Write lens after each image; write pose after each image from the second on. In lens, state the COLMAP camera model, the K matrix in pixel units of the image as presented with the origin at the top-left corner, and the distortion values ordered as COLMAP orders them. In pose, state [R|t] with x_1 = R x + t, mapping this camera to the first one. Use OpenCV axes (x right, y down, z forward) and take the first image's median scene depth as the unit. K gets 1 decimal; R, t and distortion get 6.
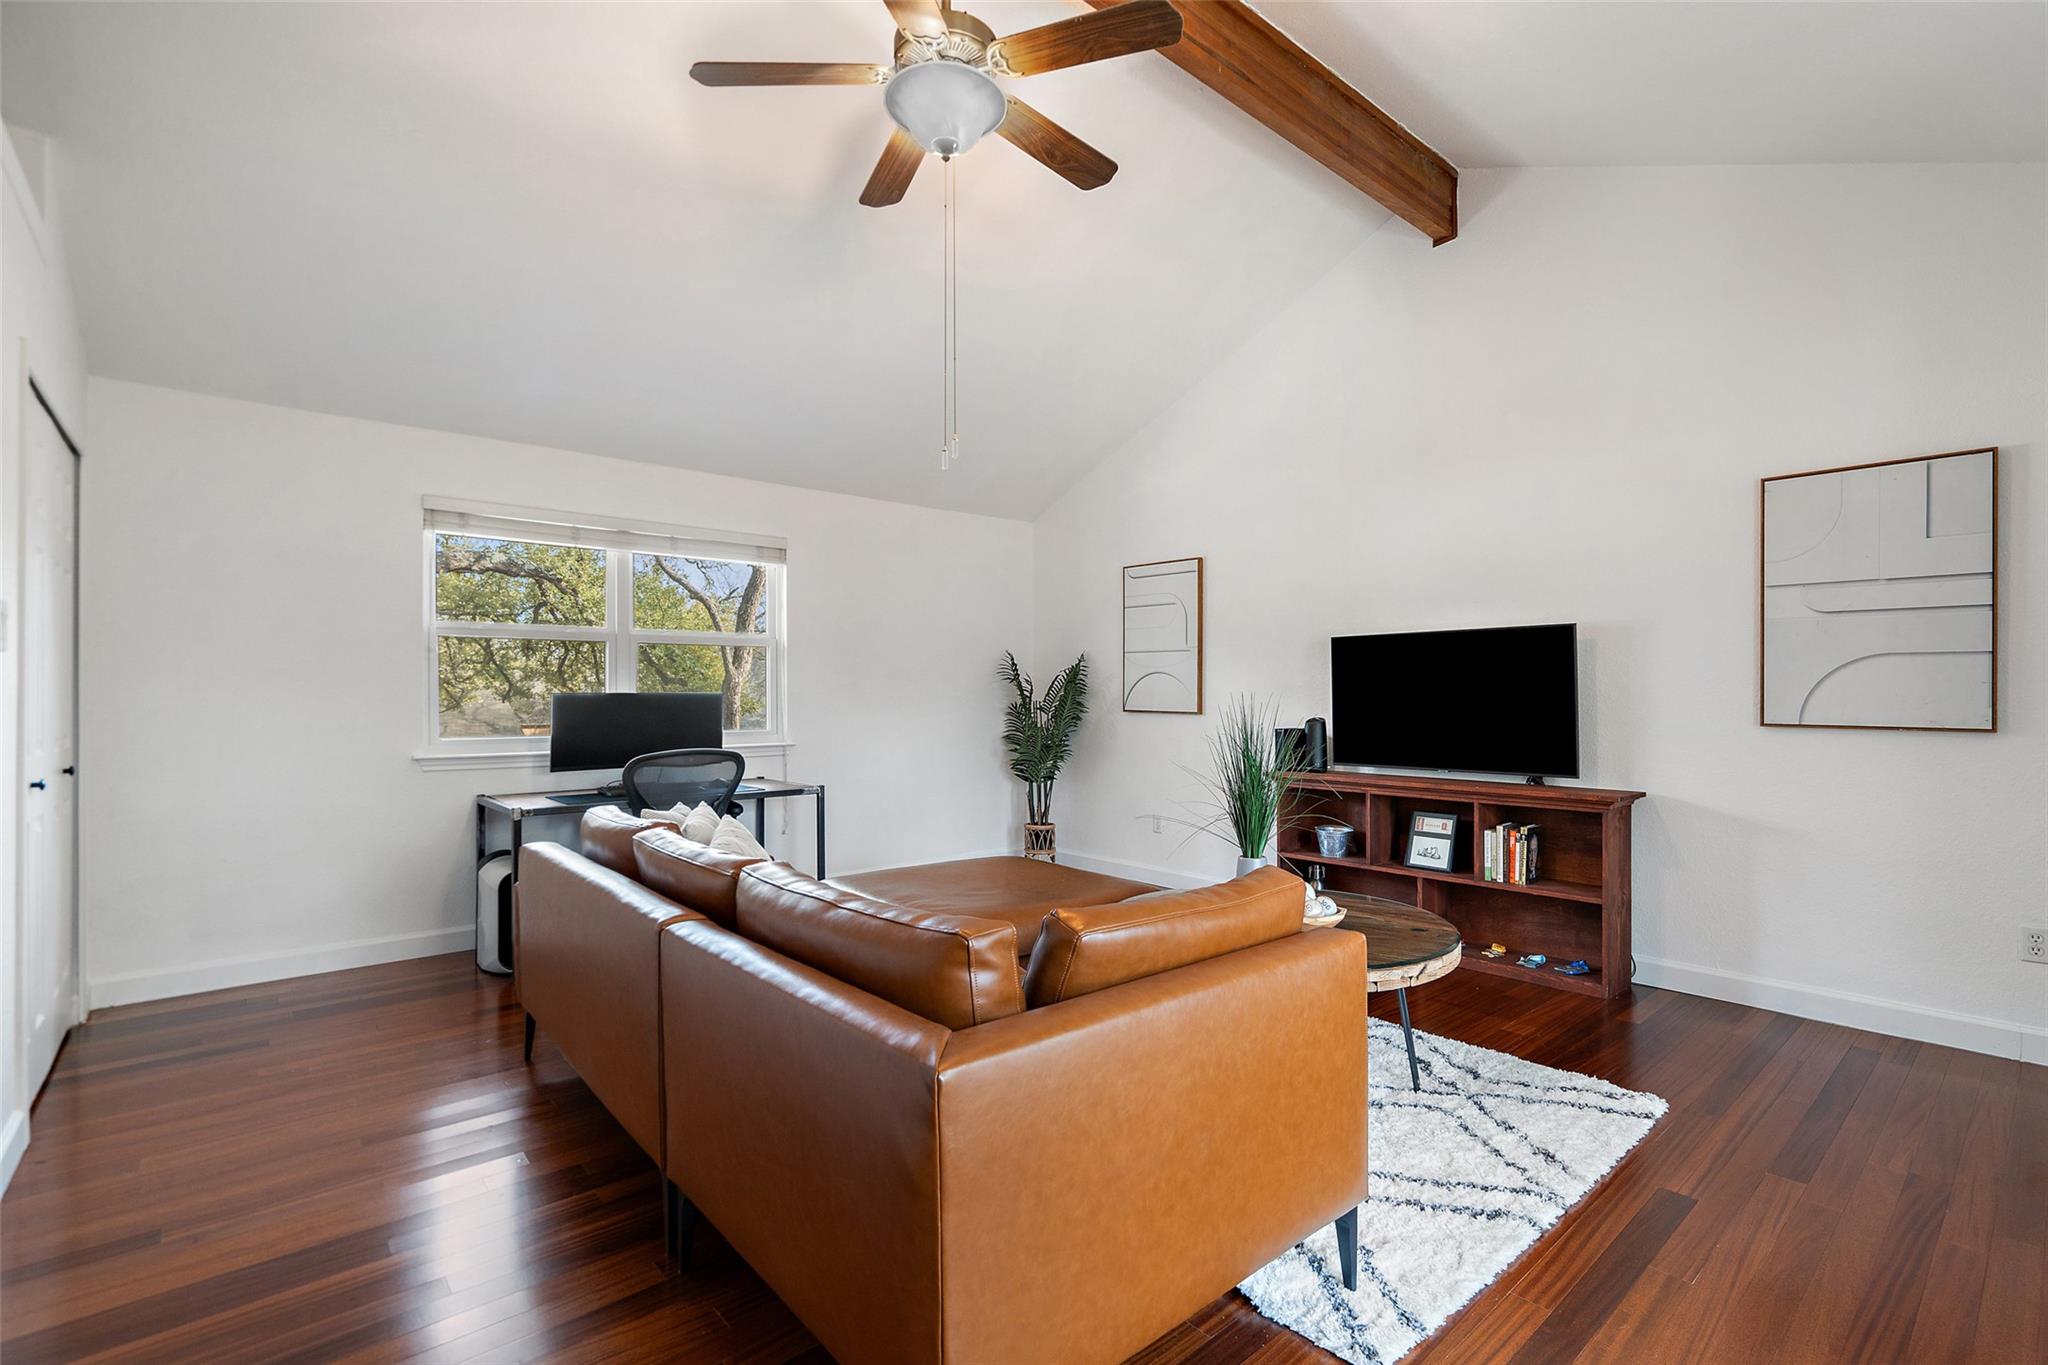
lens RADIAL K [[934.8, 0, 1012.5], [0, 934.8, 685.4], [0, 0, 1]] dist [-0.003508, 0.000737]
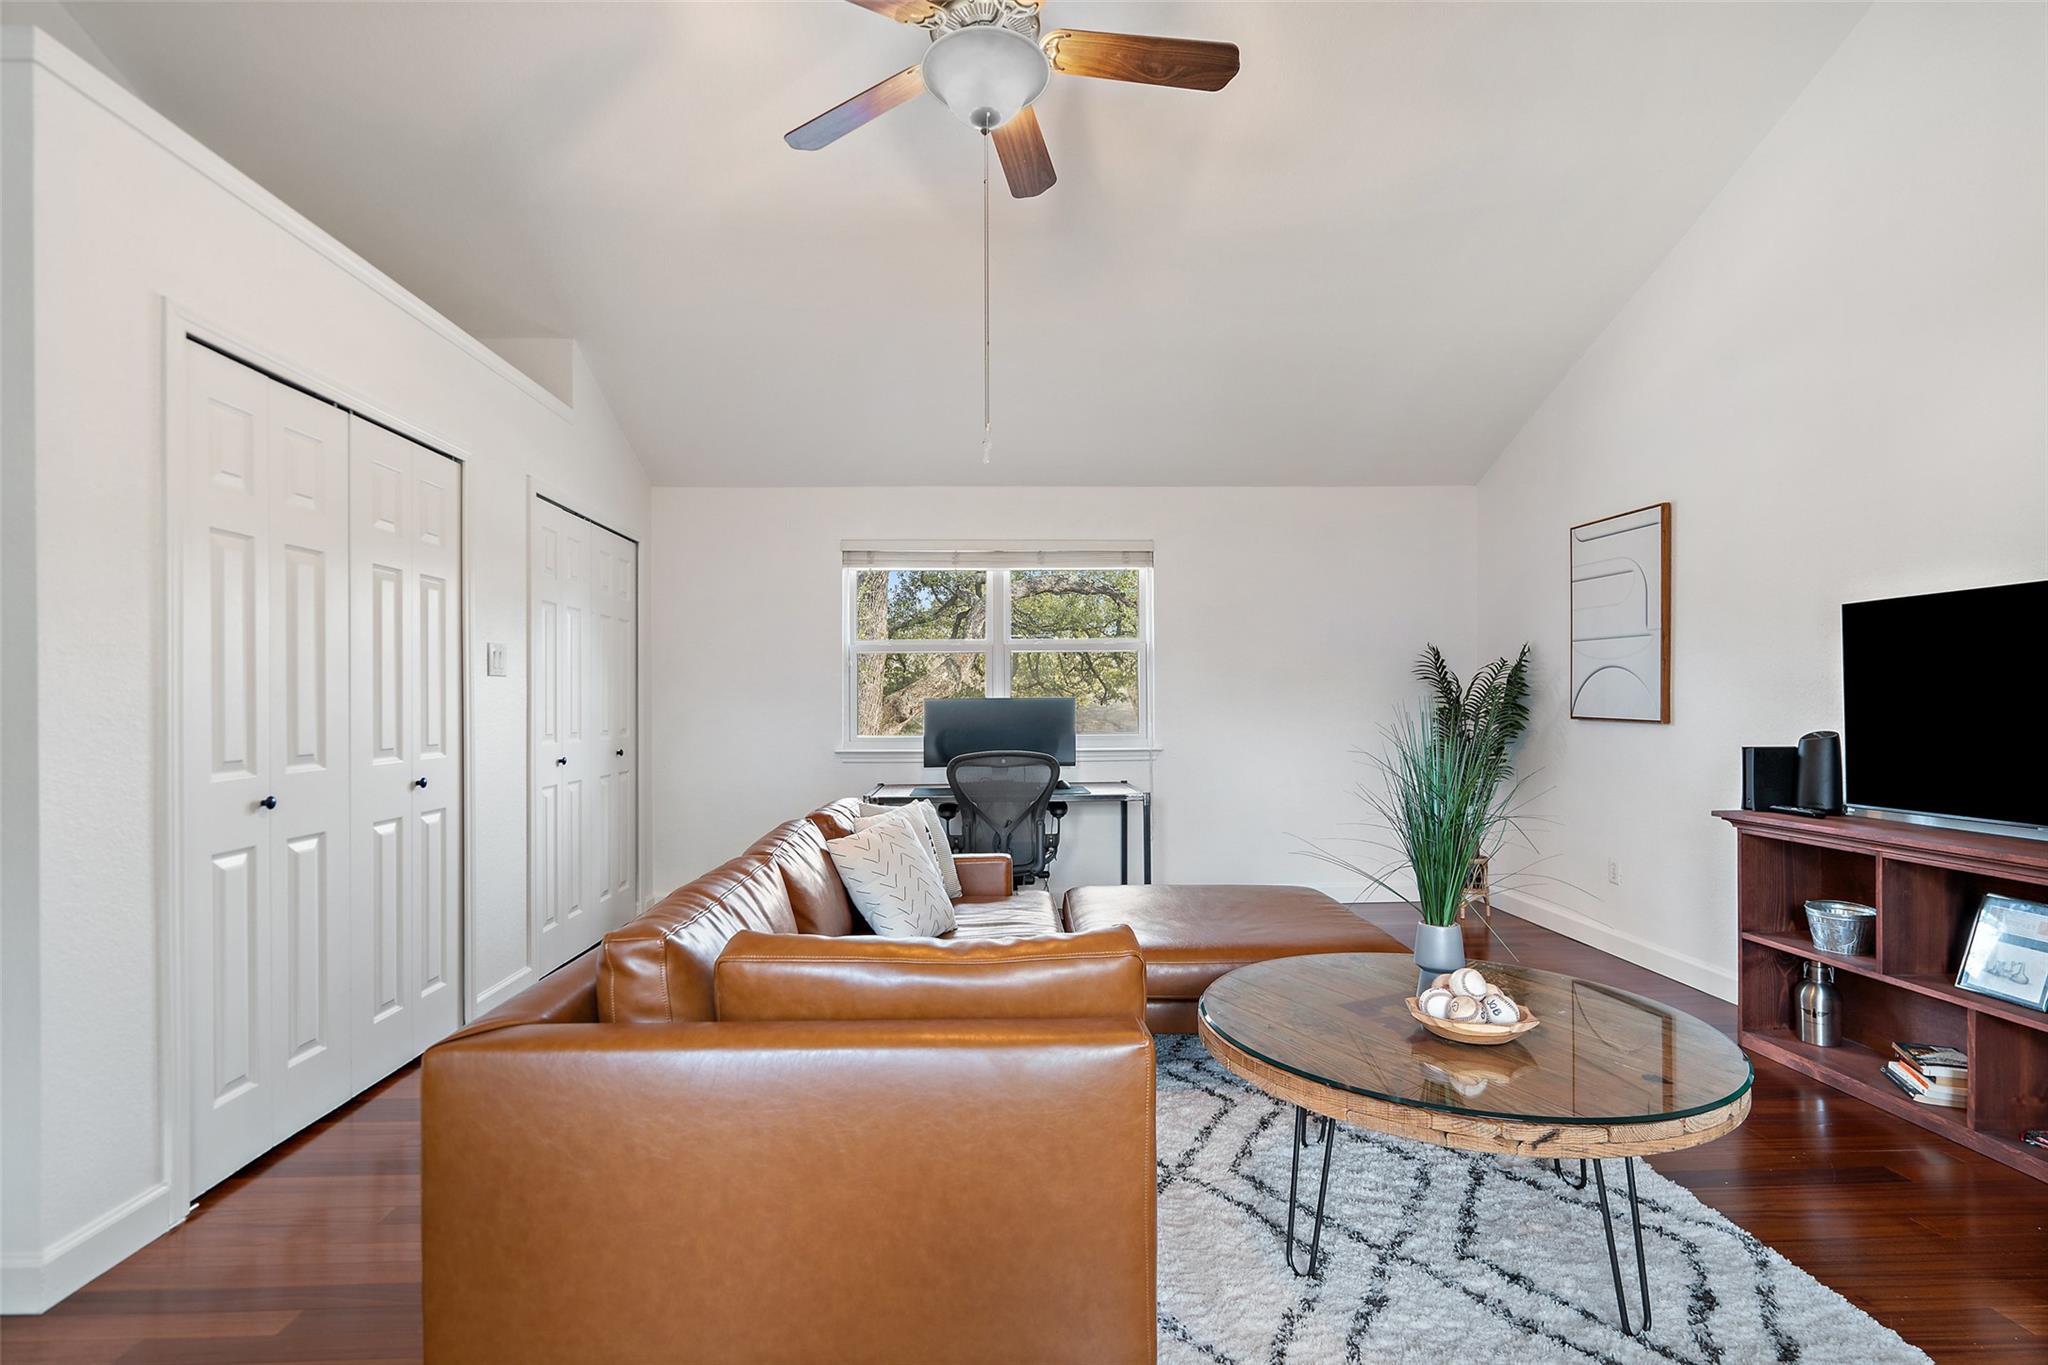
lens RADIAL K [[934.8, 0, 1012.6], [0, 934.8, 695.6], [0, 0, 1]] dist [-0.003508, 0.000737]
pose [[0.776294, -0.006268, -0.630340, 0.298751], [0.011631, 0.999923, 0.004381, 0.000681], [0.630264, -0.010732, 0.776307, 0.154765]]
